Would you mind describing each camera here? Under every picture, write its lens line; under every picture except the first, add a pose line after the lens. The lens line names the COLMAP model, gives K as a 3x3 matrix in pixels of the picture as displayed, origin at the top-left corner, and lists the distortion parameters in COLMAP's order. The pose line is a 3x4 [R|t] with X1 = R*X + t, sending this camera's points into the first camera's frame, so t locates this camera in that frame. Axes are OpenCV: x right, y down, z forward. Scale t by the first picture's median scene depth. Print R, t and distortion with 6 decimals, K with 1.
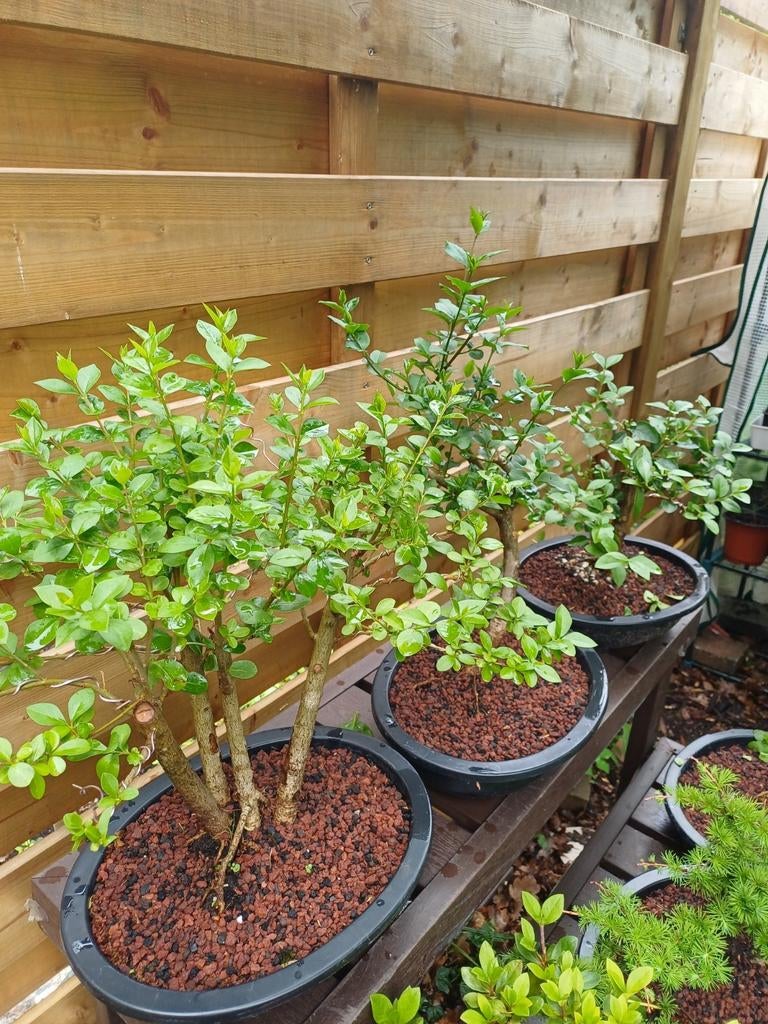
lens RADIAL K [[758.9, 0, 387.0], [0, 758.9, 545.6], [0, 0, 1]] dist [0.005537, -0.007903]
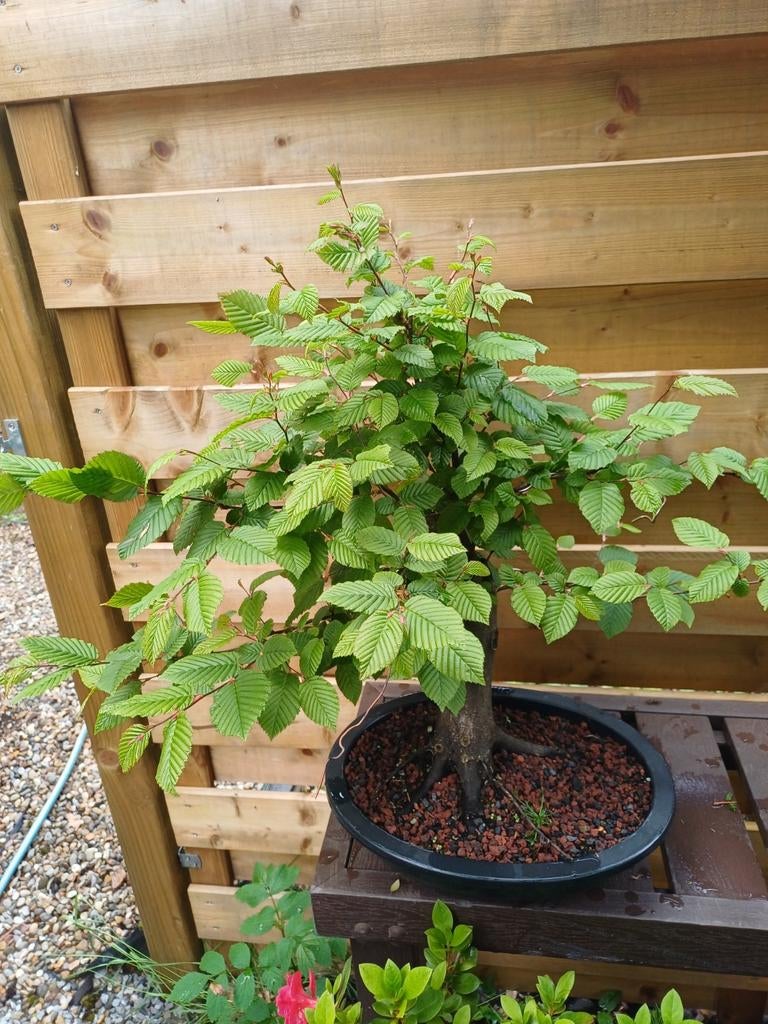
lens RADIAL K [[740.6, 0, 384.1], [0, 740.6, 554.2], [0, 0, 1]] dist [0.020649, -0.023542]
pose [[0.505829, 0.328546, -0.797618, 0.593519], [-0.313570, 0.931409, 0.184799, -0.058105], [0.803624, 0.156632, 0.574156, 0.203618]]
